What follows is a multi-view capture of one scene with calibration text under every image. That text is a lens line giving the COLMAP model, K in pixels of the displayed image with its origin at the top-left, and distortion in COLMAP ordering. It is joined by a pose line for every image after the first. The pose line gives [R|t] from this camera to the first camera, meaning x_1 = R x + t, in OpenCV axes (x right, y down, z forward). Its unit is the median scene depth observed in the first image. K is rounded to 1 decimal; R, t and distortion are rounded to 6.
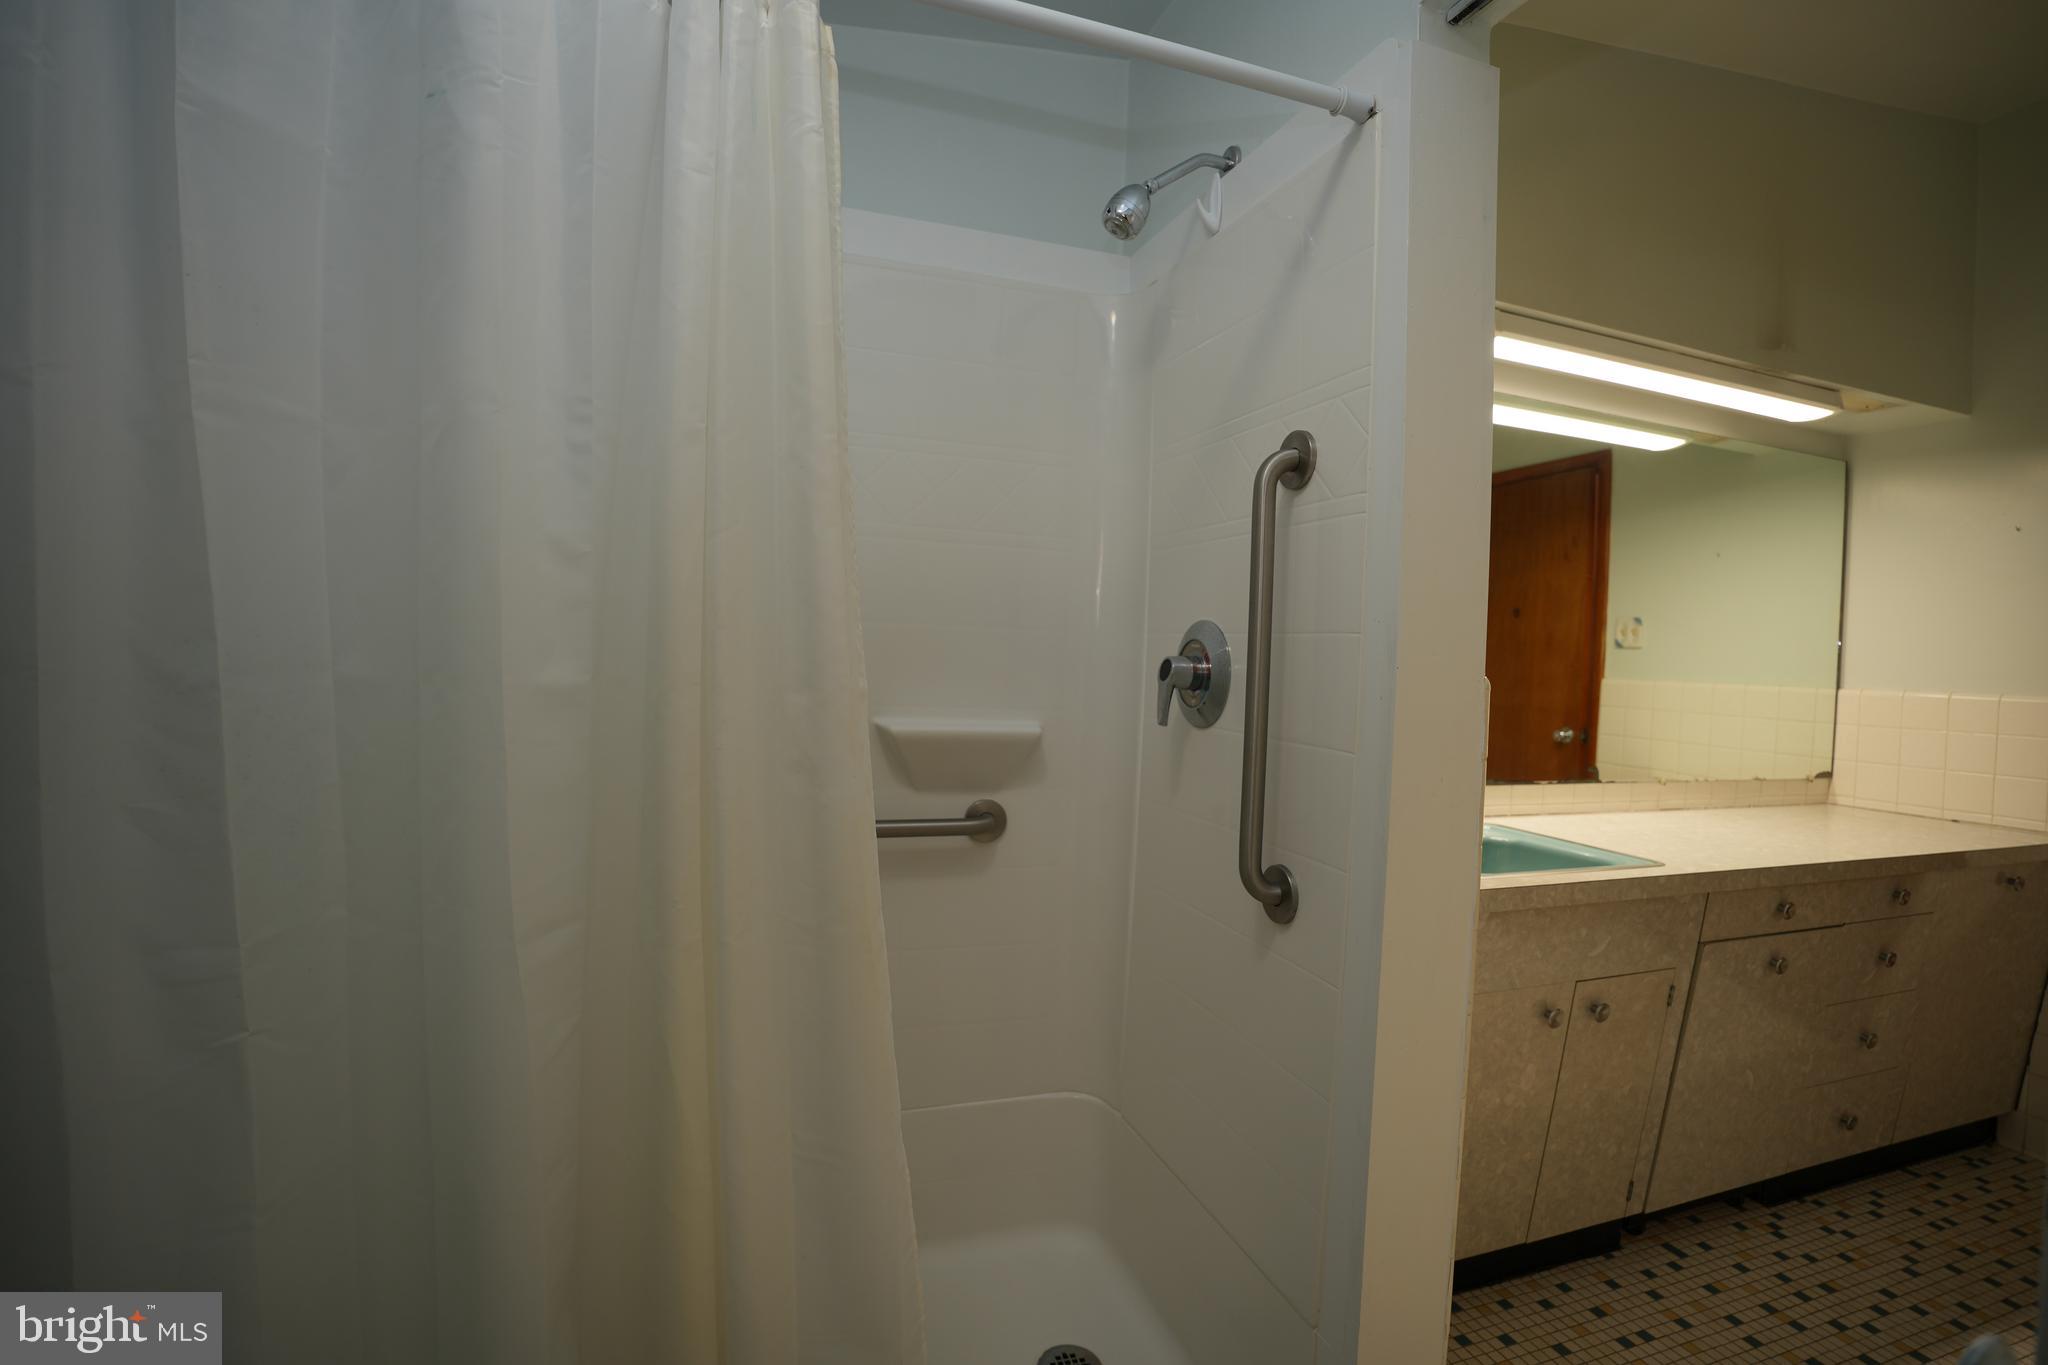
lens RADIAL K [[941.5, 0, 1022.5], [0, 941.5, 694.0], [0, 0, 1]] dist [-0.044135, 0.009450]
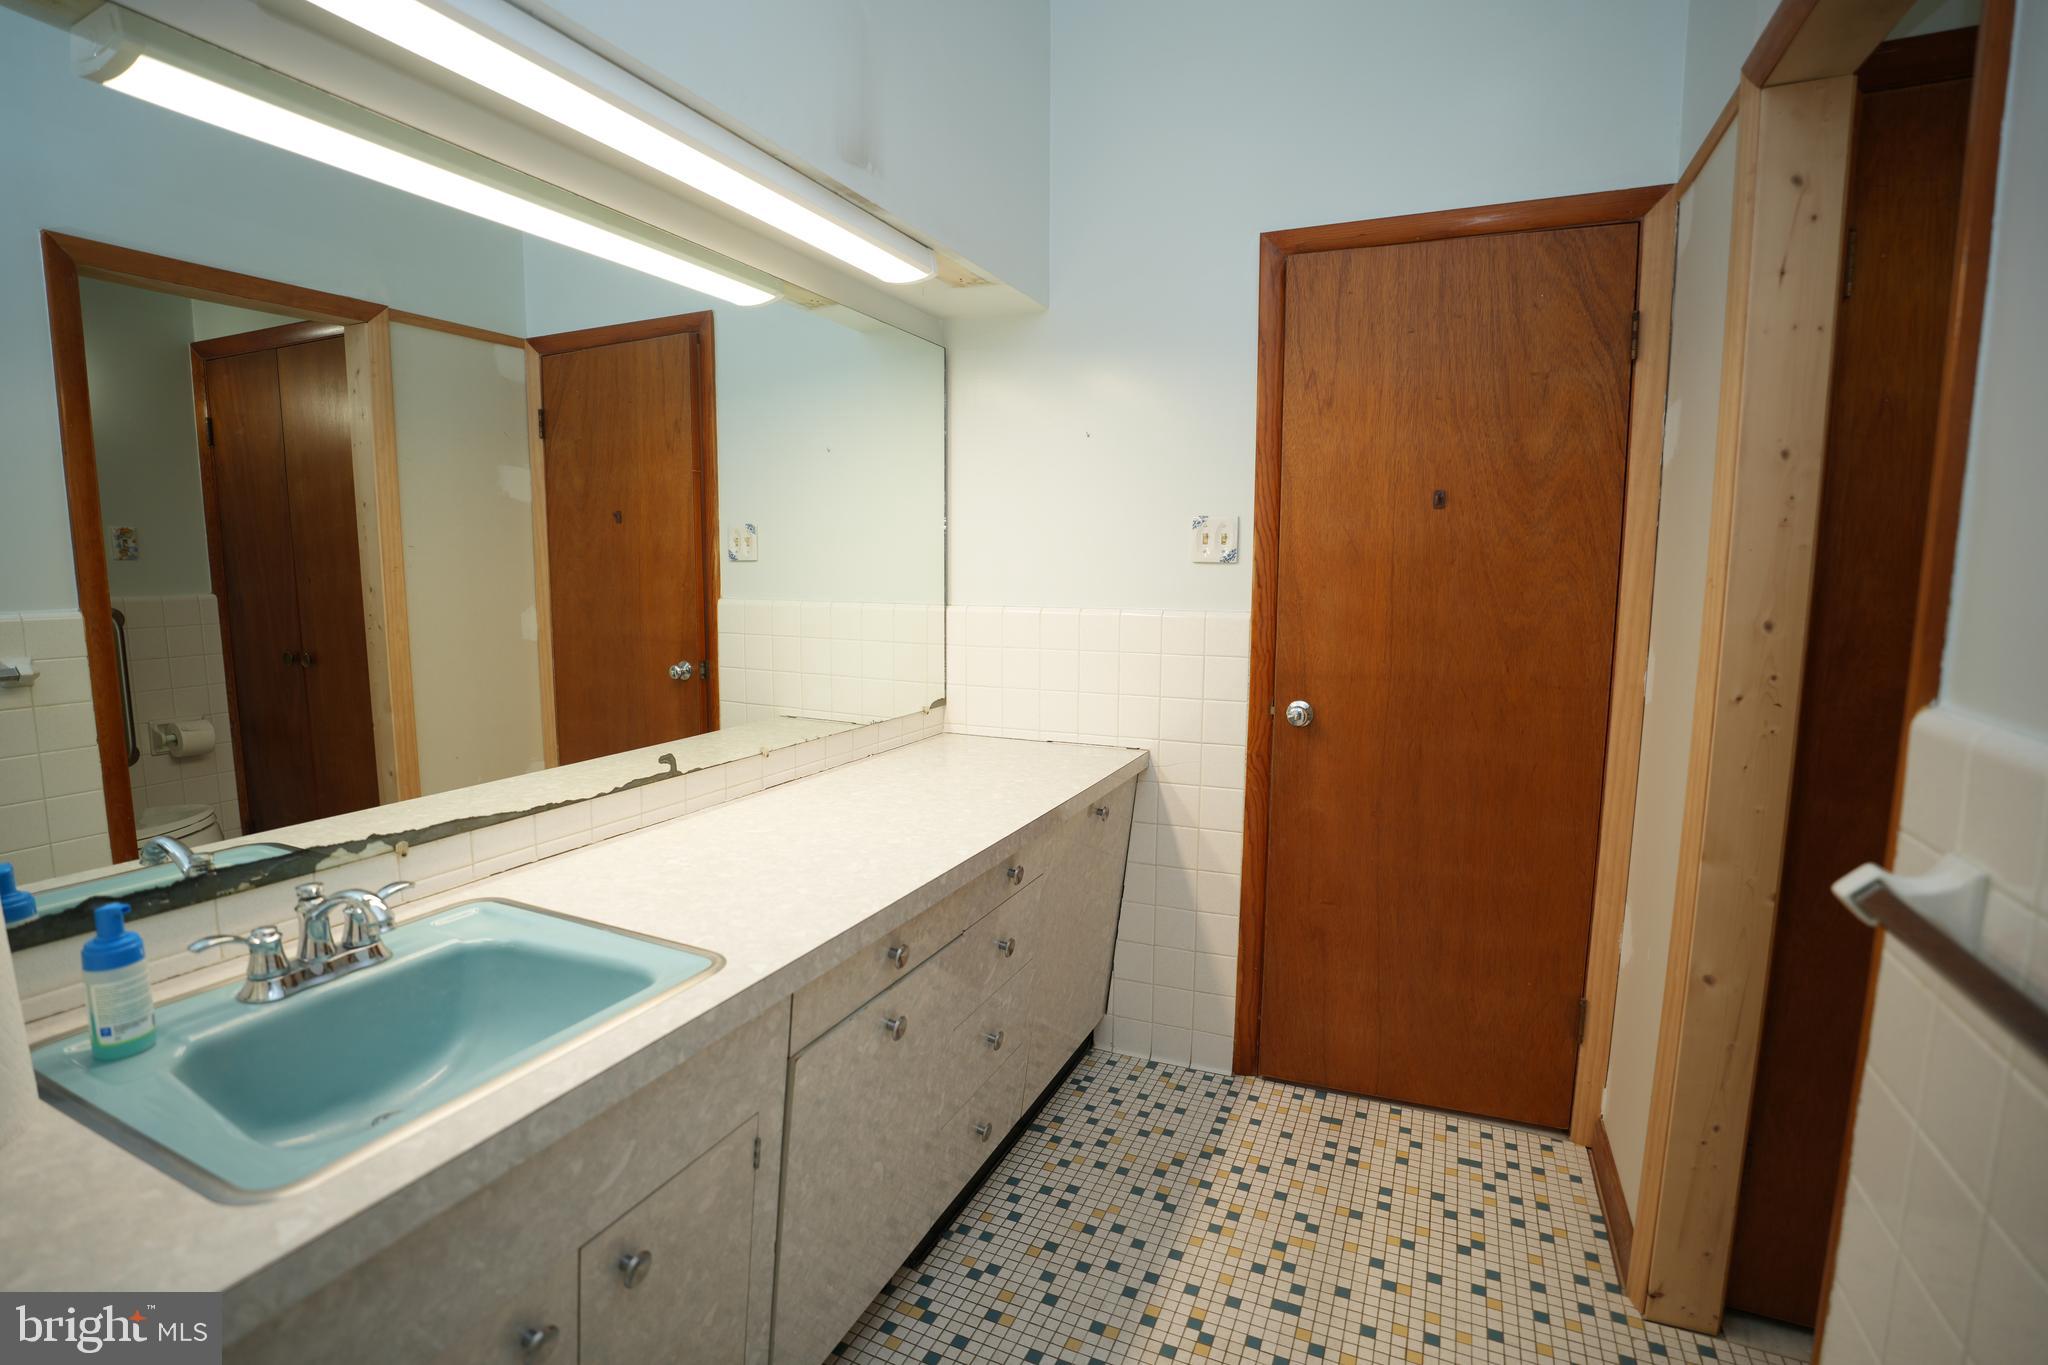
lens RADIAL K [[941.5, 0, 1029.4], [0, 941.5, 682.7], [0, 0, 1]] dist [-0.044135, 0.009450]
pose [[0.692136, -0.120060, 0.711711, 0.366553], [0.043830, 0.991240, 0.124590, -0.056642], [-0.720435, -0.055039, 0.691335, 0.386049]]
